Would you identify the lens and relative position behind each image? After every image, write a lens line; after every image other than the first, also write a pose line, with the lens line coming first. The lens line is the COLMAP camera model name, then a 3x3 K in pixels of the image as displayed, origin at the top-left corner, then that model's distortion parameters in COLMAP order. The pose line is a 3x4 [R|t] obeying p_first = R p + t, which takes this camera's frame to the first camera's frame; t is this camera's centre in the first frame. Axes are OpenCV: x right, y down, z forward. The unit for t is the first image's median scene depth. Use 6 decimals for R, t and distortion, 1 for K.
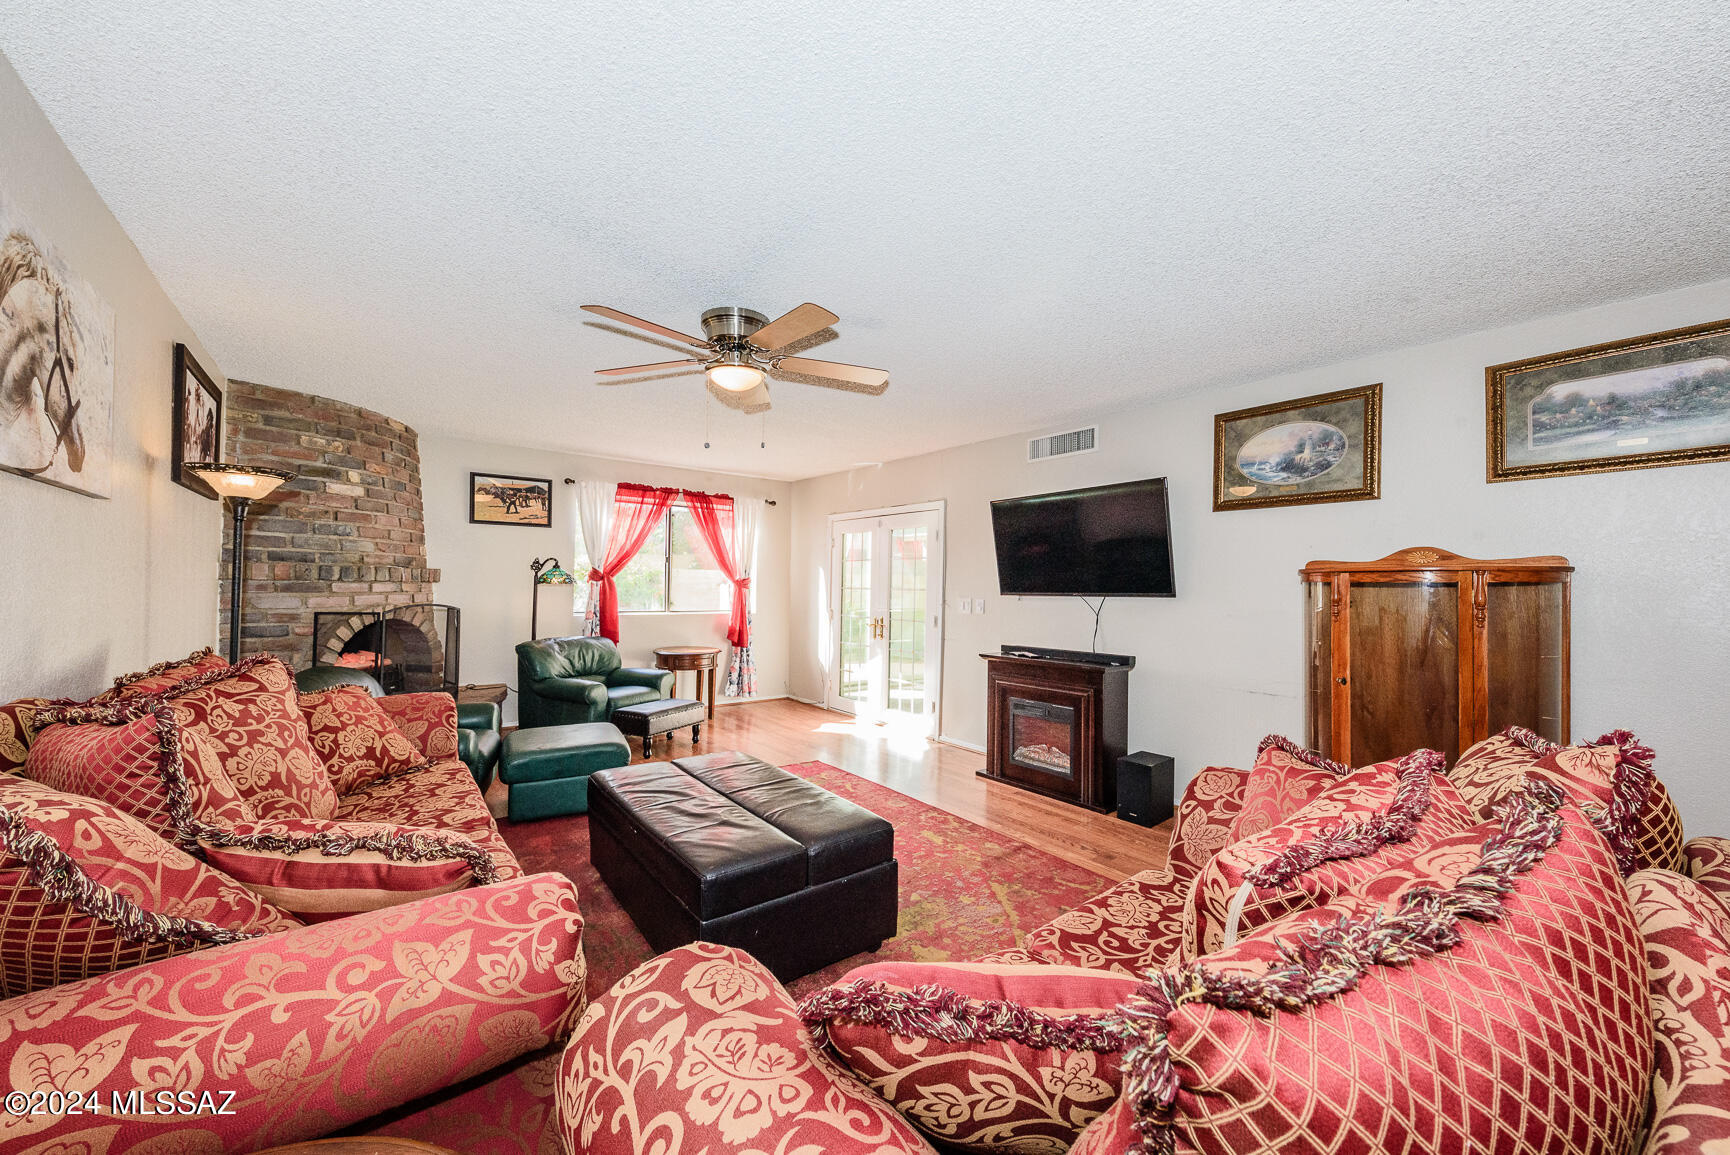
lens RADIAL K [[703.7, 0, 893.6], [0, 703.7, 569.2], [0, 0, 1]] dist [0.007721, -0.003988]
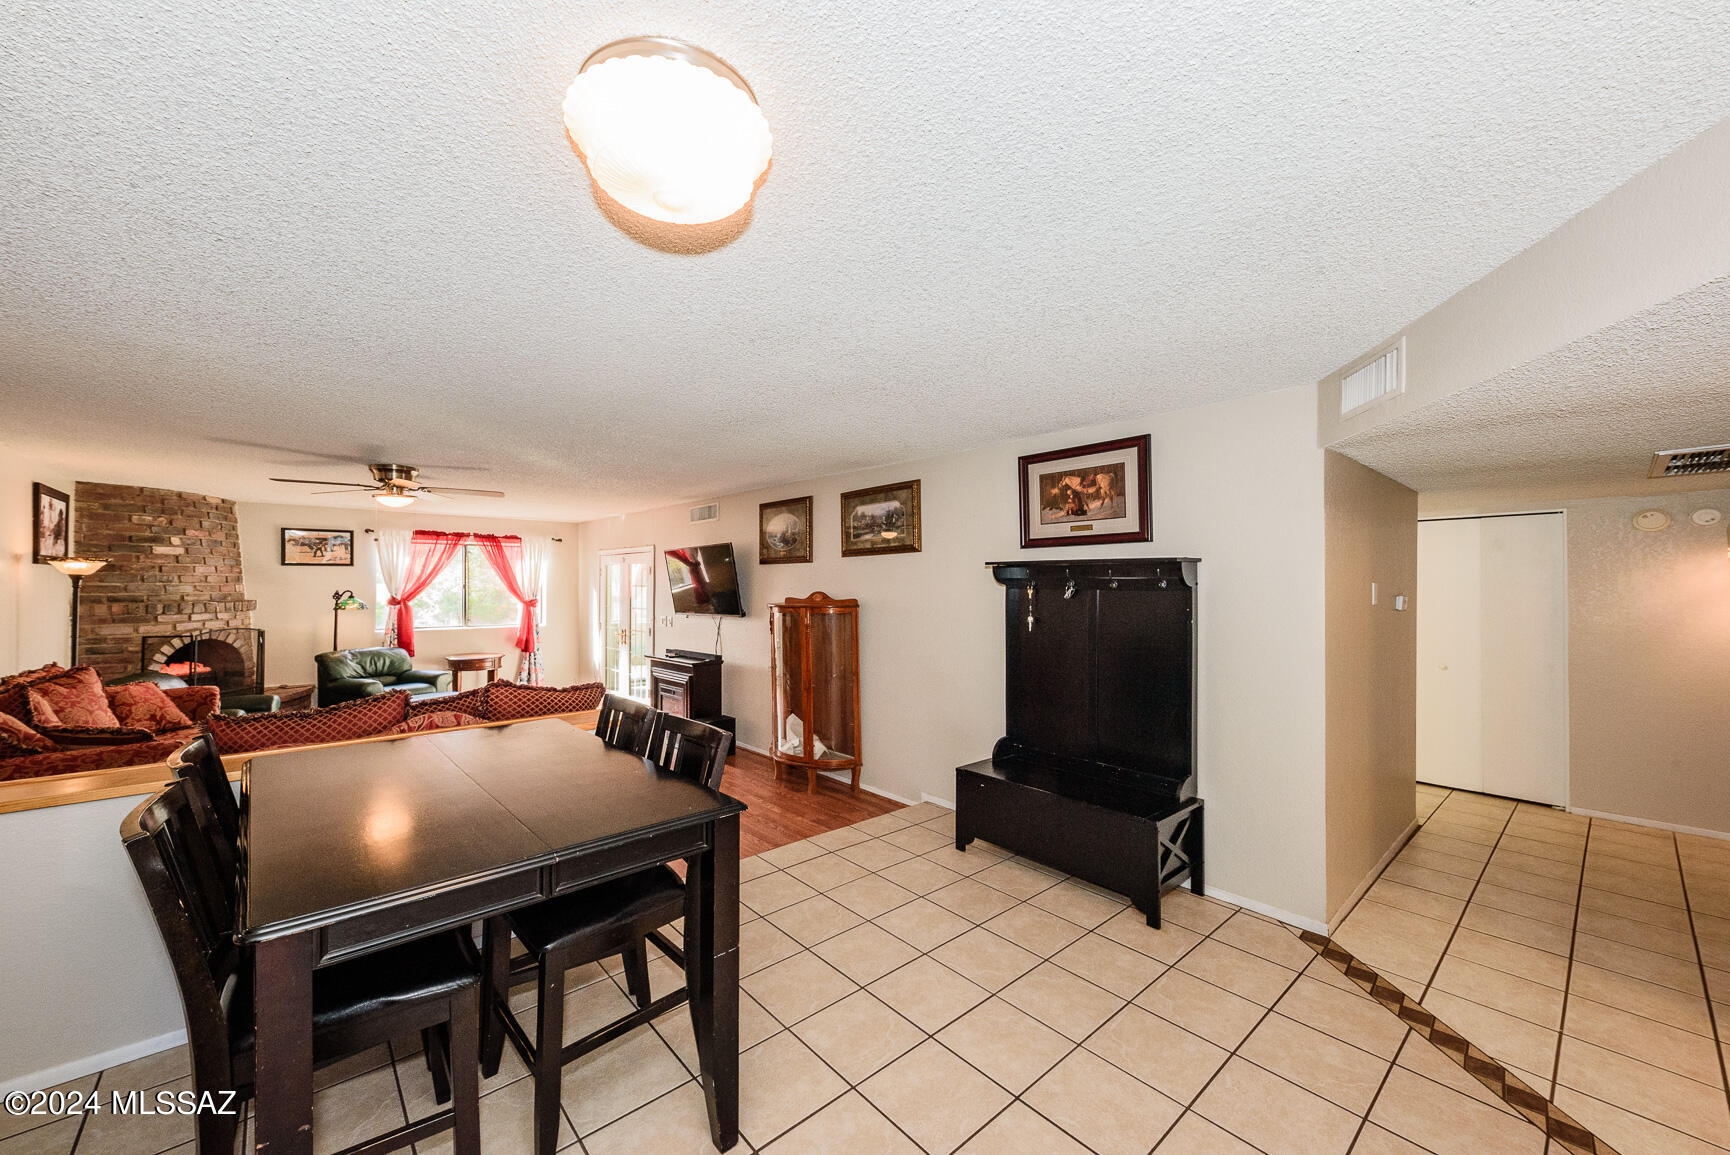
lens RADIAL K [[665.5, 0, 867.4], [0, 665.5, 575.3], [0, 0, 1]] dist [0.003692, -0.001660]
pose [[0.995567, -0.008398, 0.093675, 0.473906], [0.008091, 0.999961, 0.003652, -0.050706], [-0.093702, -0.002878, 0.995596, -0.449533]]
